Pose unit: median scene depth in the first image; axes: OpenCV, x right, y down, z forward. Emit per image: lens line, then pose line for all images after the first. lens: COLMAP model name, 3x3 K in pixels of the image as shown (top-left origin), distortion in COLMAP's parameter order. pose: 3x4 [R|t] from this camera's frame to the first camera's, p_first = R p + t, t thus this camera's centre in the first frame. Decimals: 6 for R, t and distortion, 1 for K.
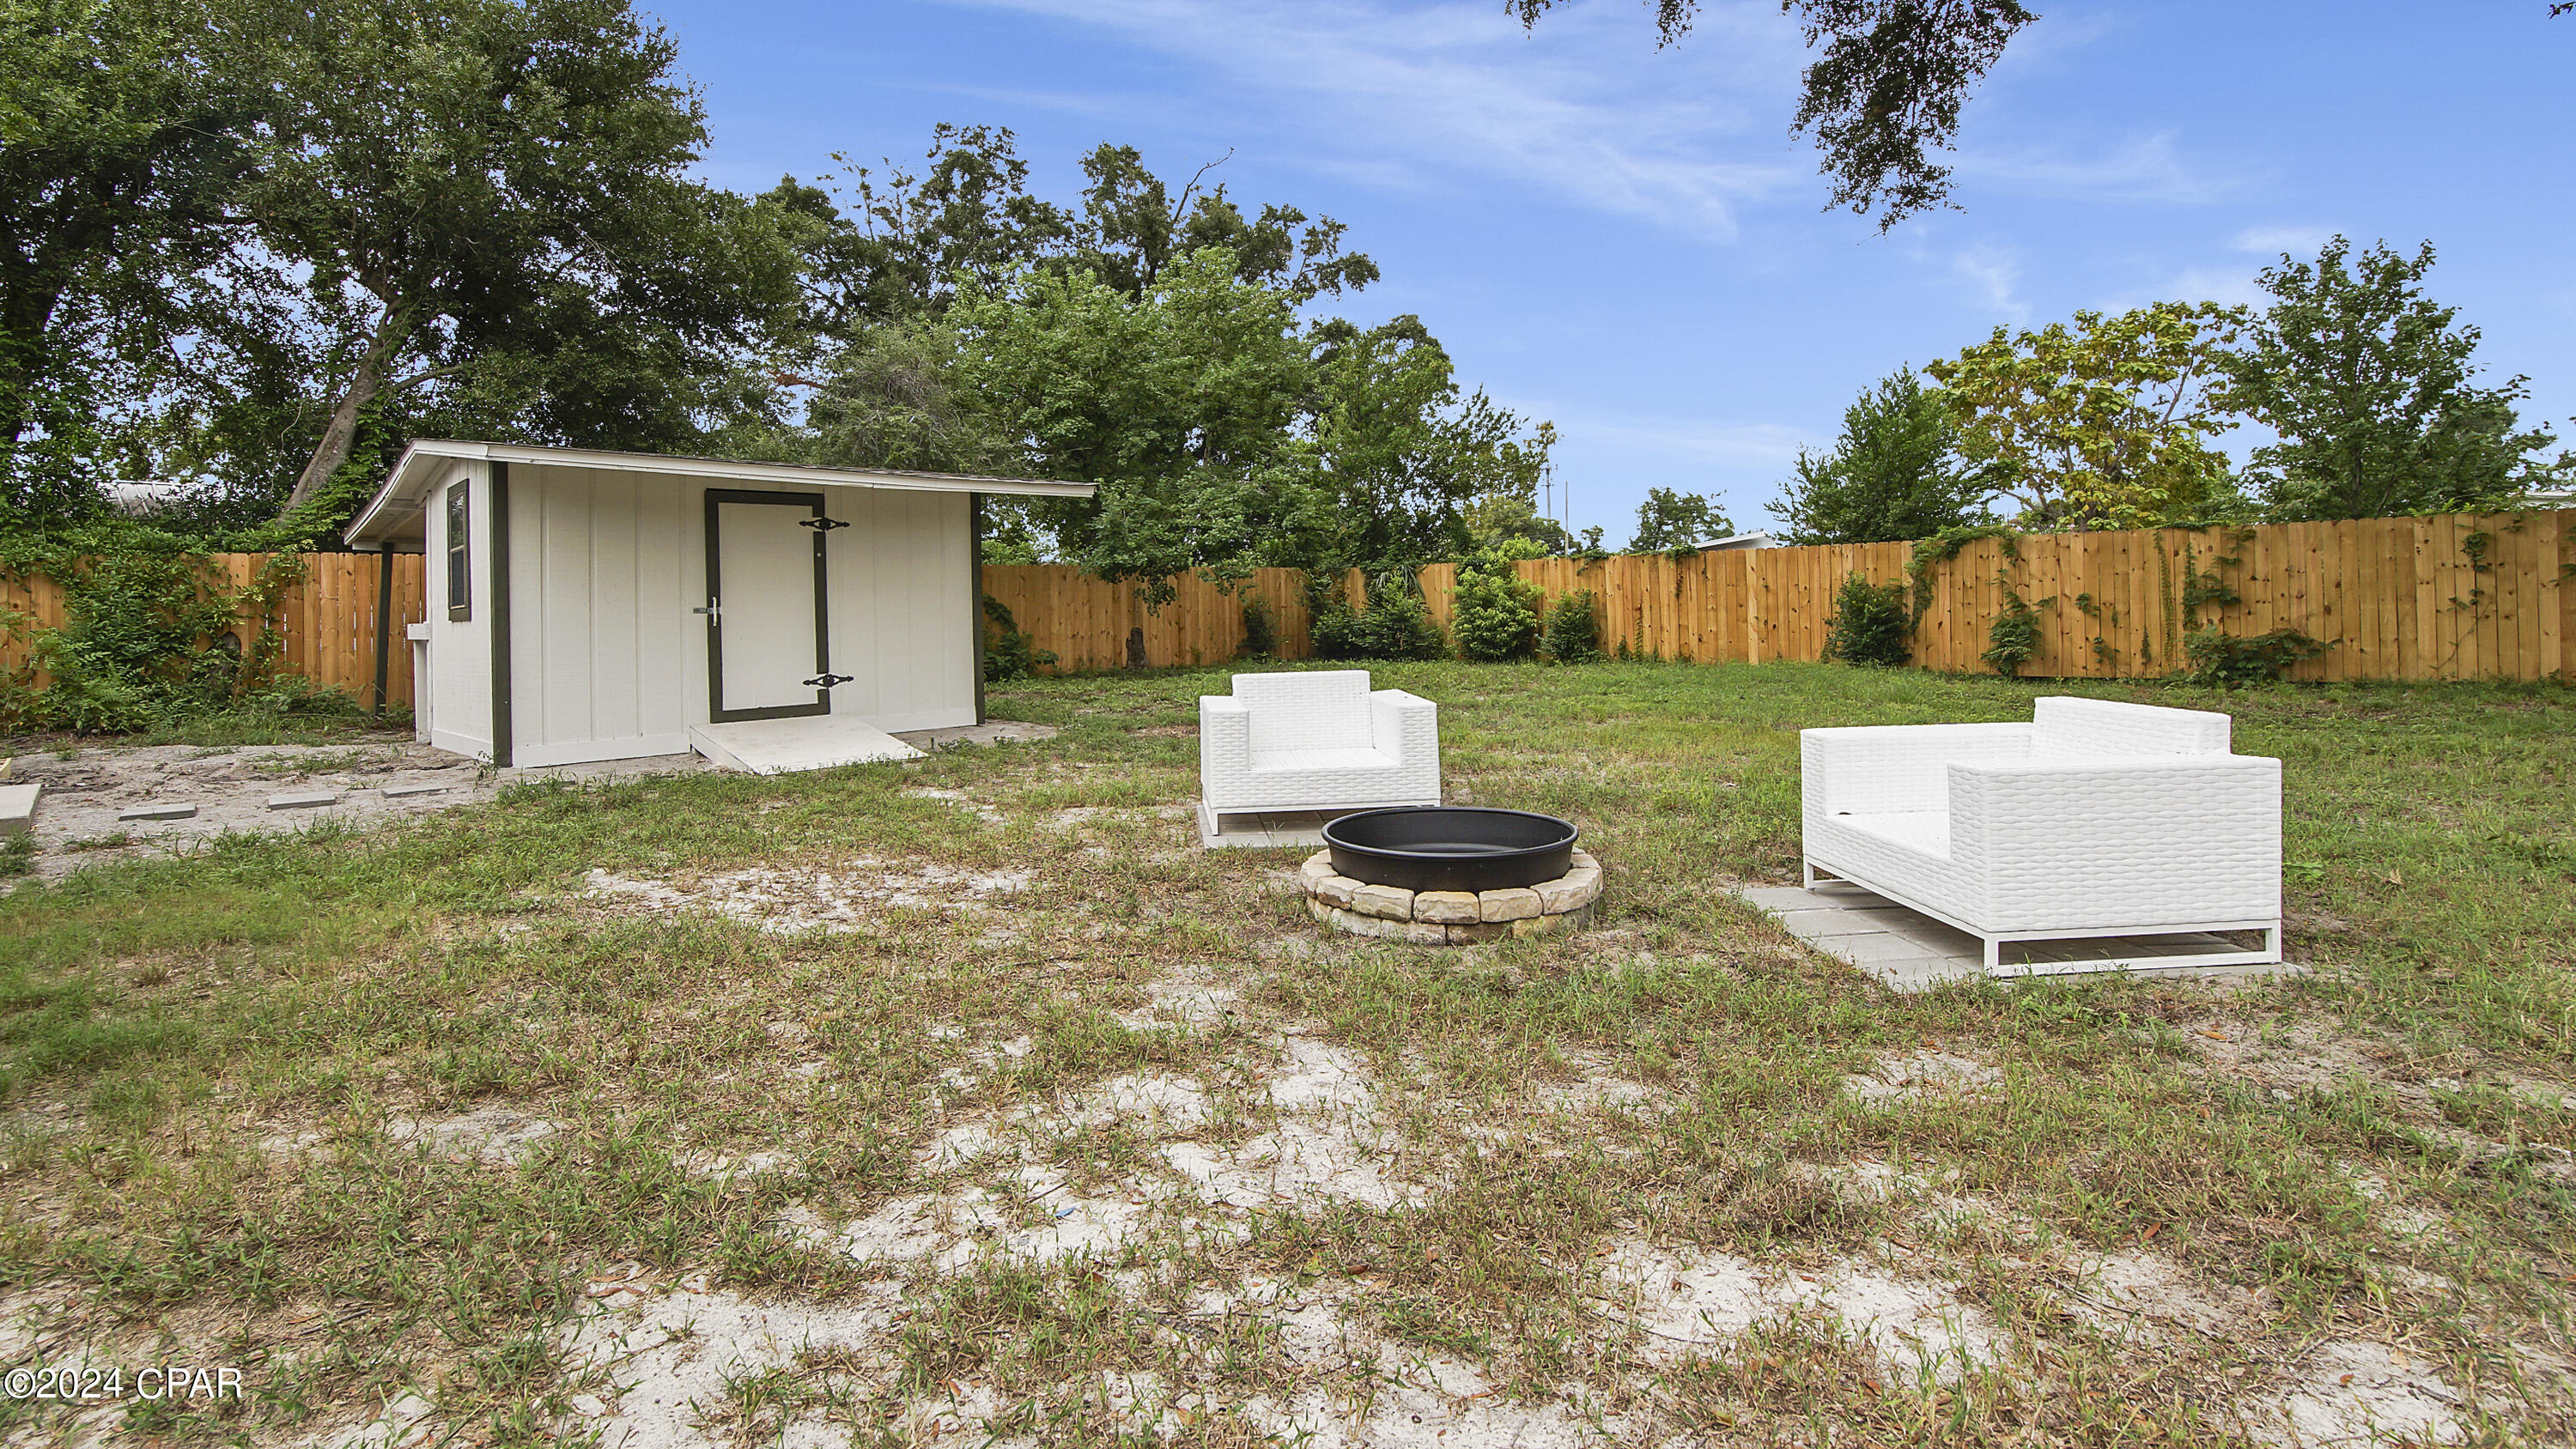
lens RADIAL K [[1151.0, 0, 1295.0], [0, 1151.0, 590.5], [0, 0, 1]] dist [-0.018354, 0.000424]
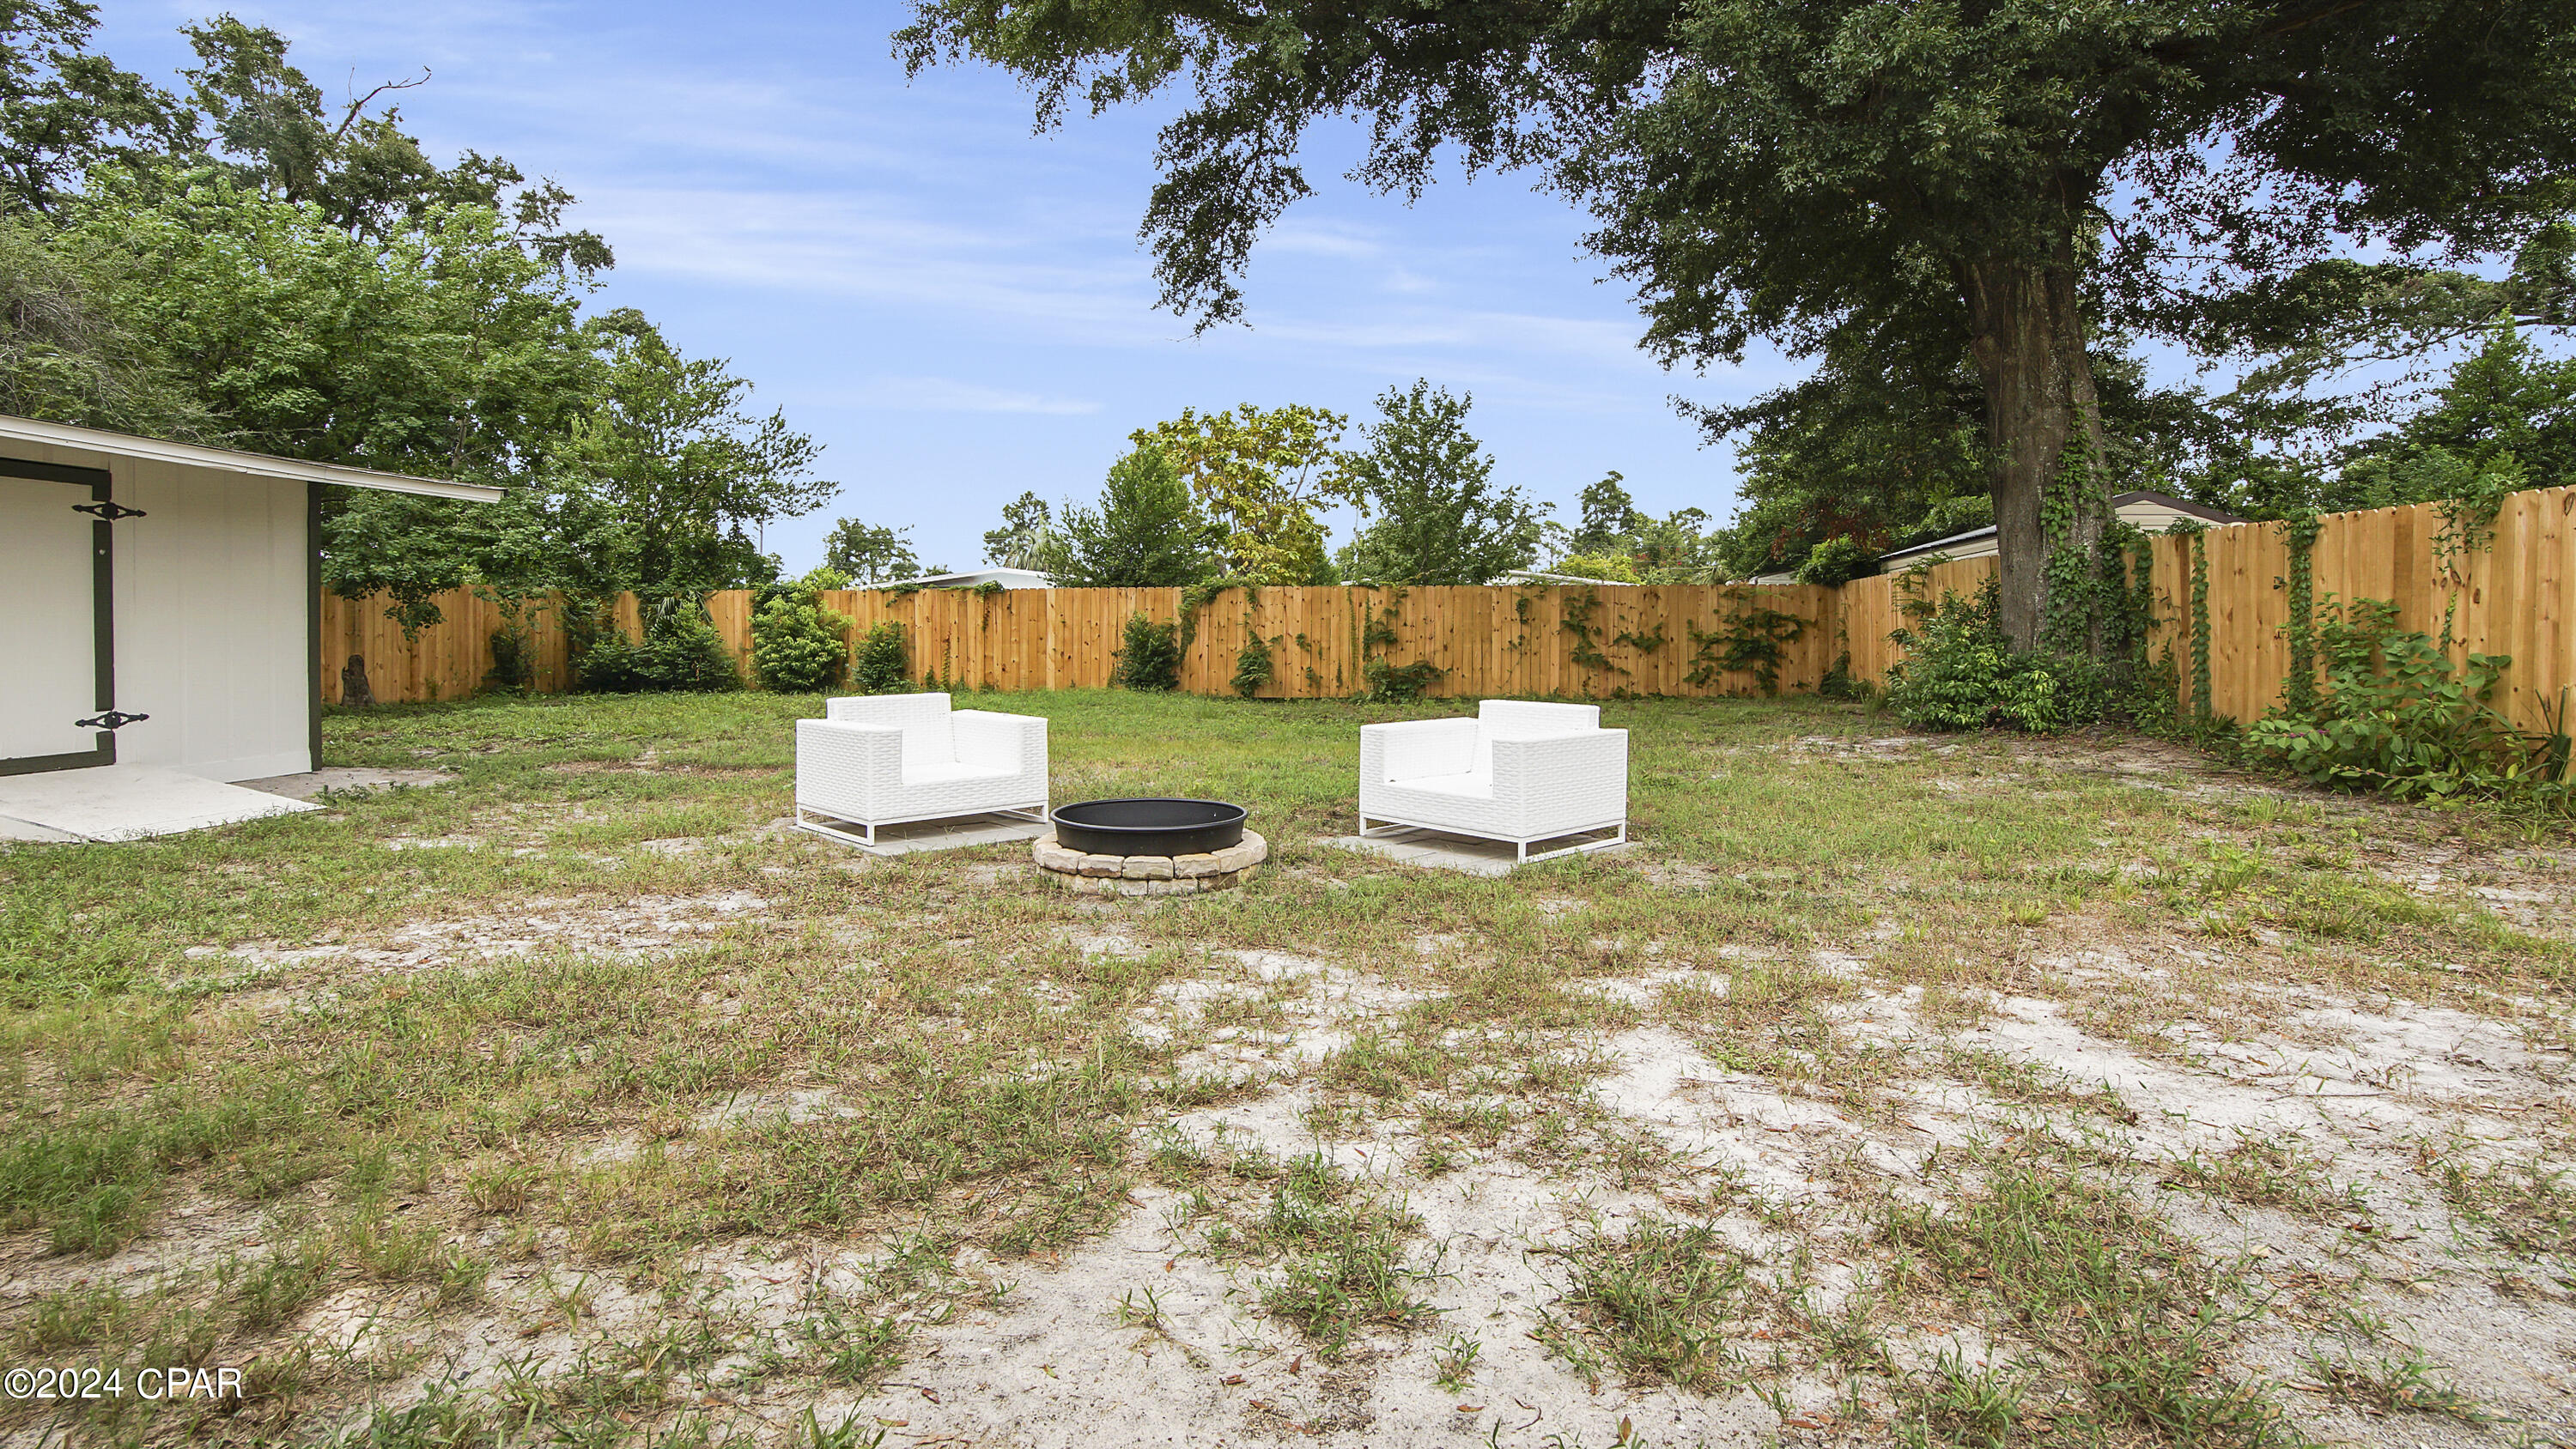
lens RADIAL K [[1222.8, 0, 1172.6], [0, 1222.8, 626.8], [0, 0, 1]] dist [-0.017752, 0.000466]
pose [[0.806574, 0.020490, 0.590778, -0.199591], [-0.022860, 0.999733, -0.003464, 0.002784], [-0.590691, -0.010711, 0.806827, -0.028592]]
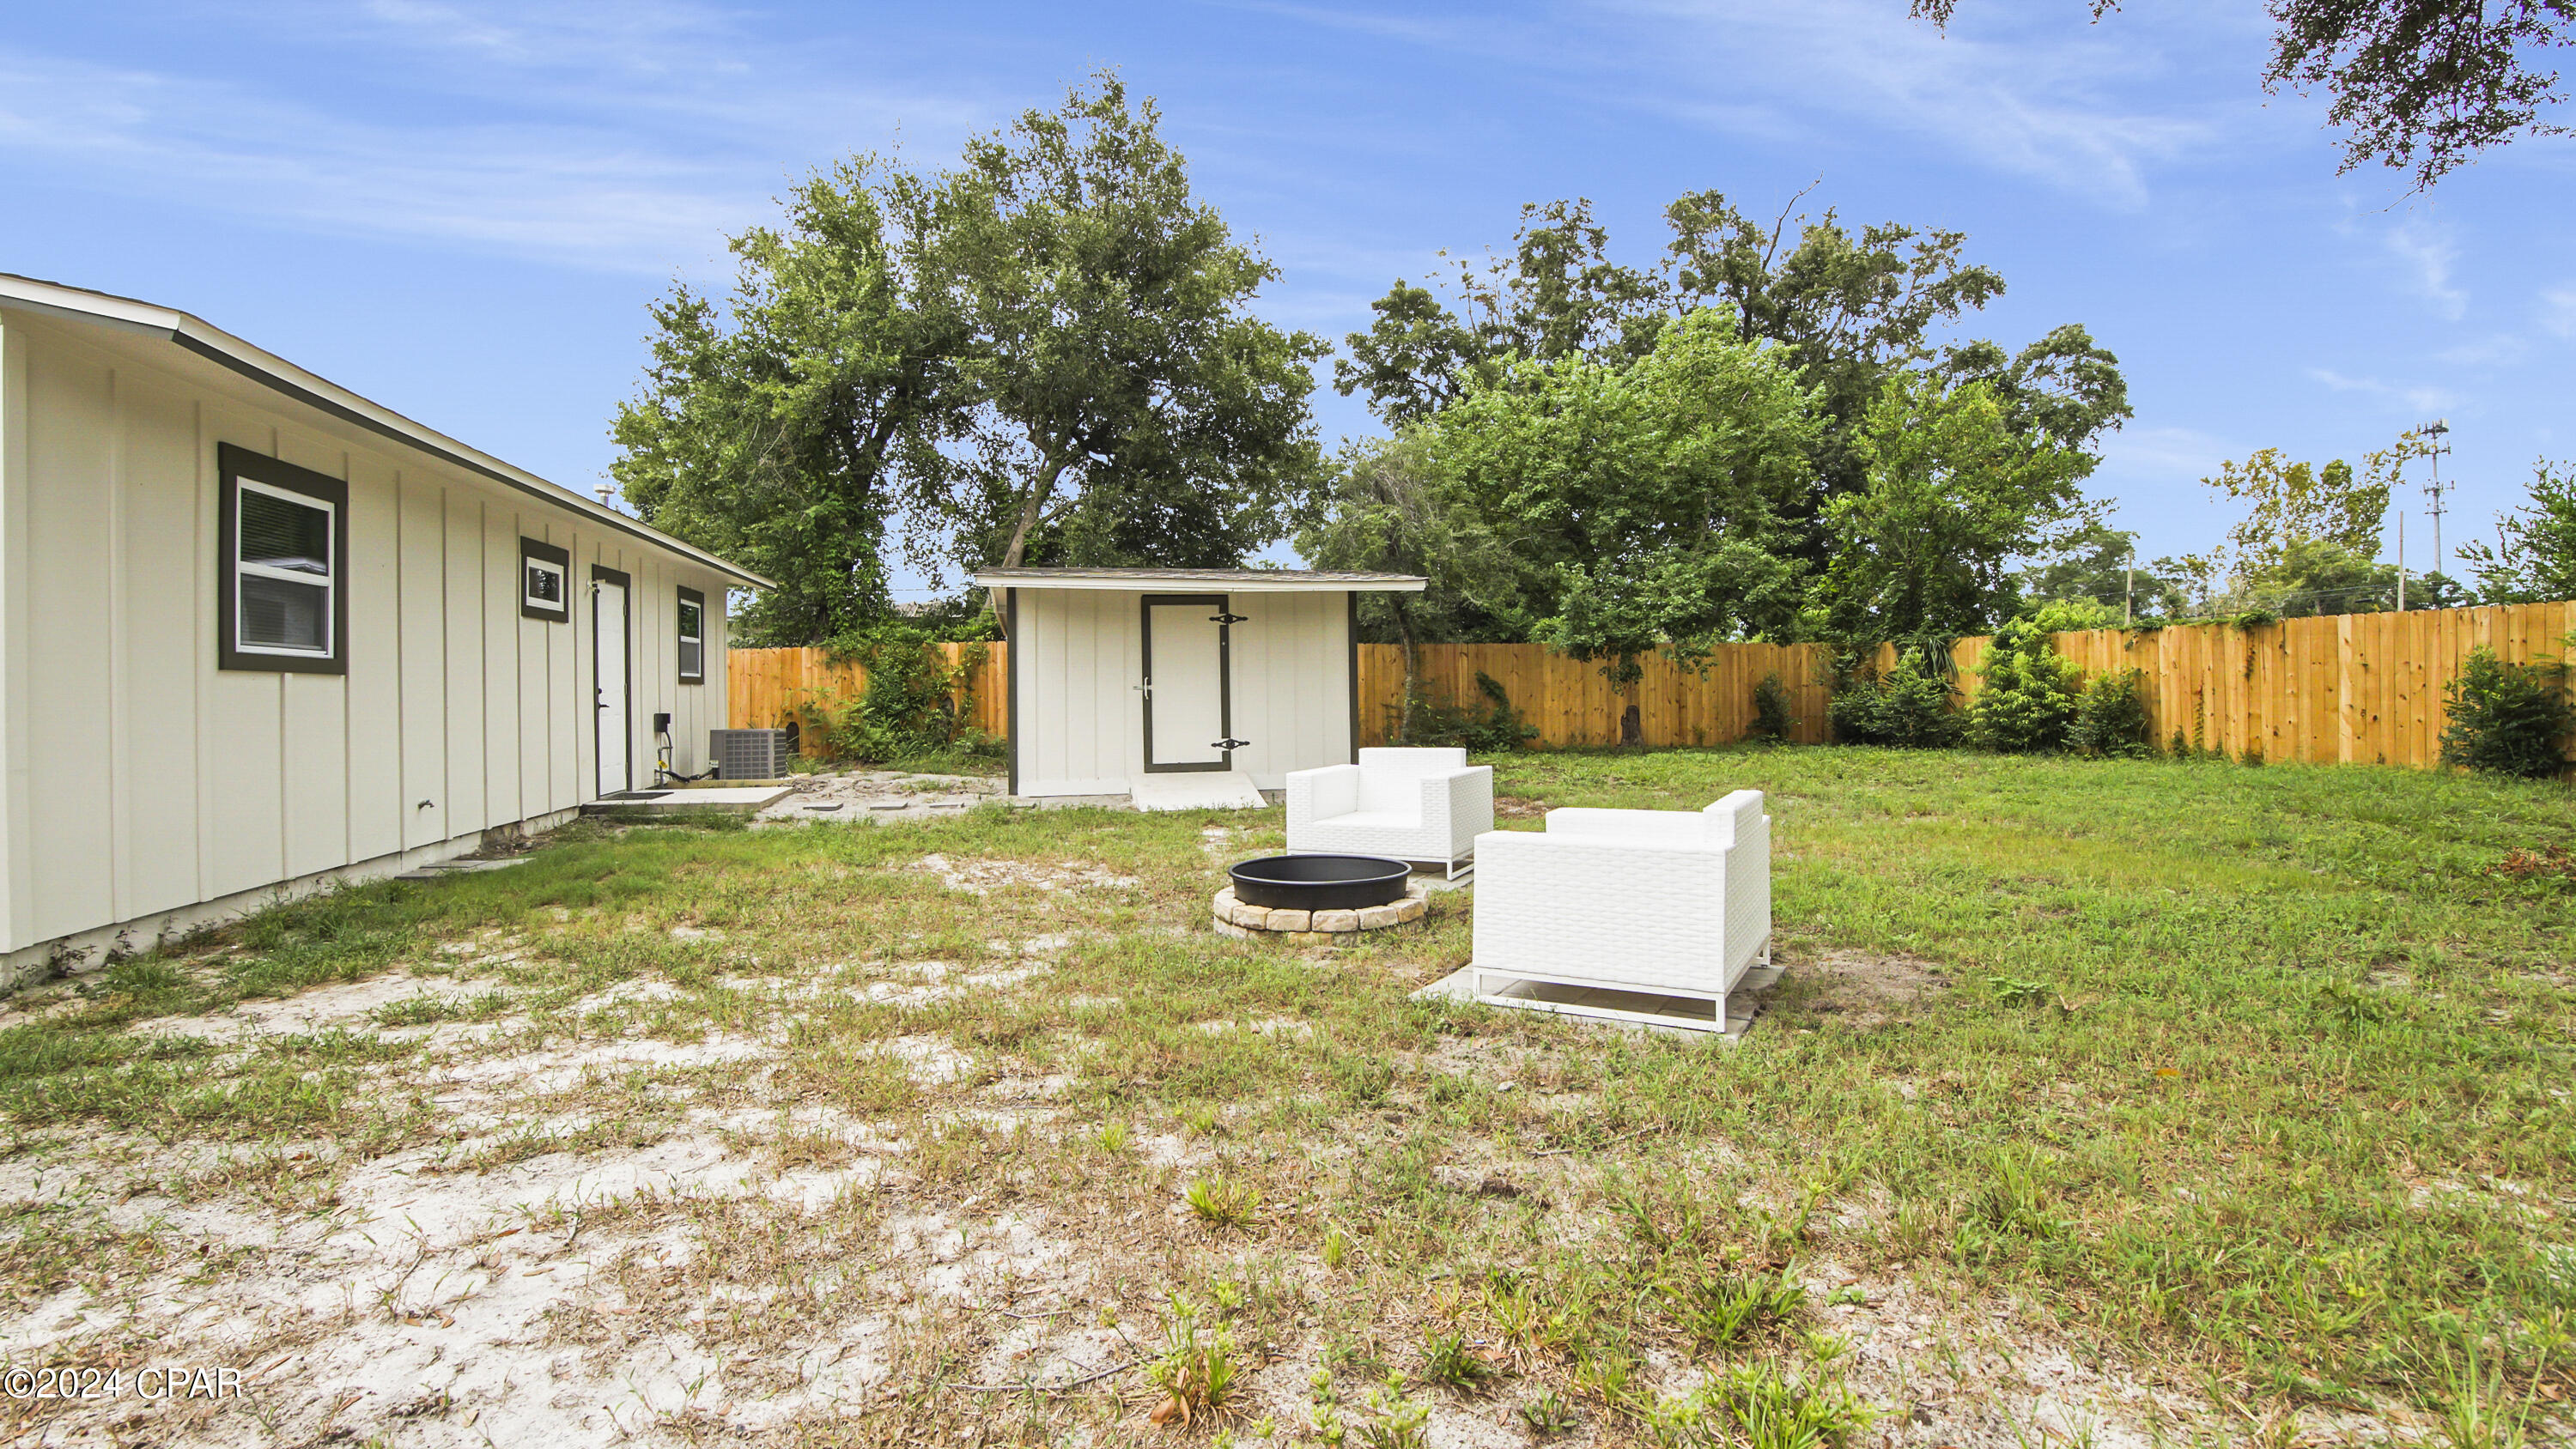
lens RADIAL K [[1275.7, 0, 1372.4], [0, 1275.7, 697.9], [0, 0, 1]] dist [0.001737, 0.000542]
pose [[0.840777, 0.014415, -0.541190, 0.300107], [0.001884, 0.999562, 0.029551, -0.007492], [0.541379, -0.025865, 0.840381, -0.051910]]
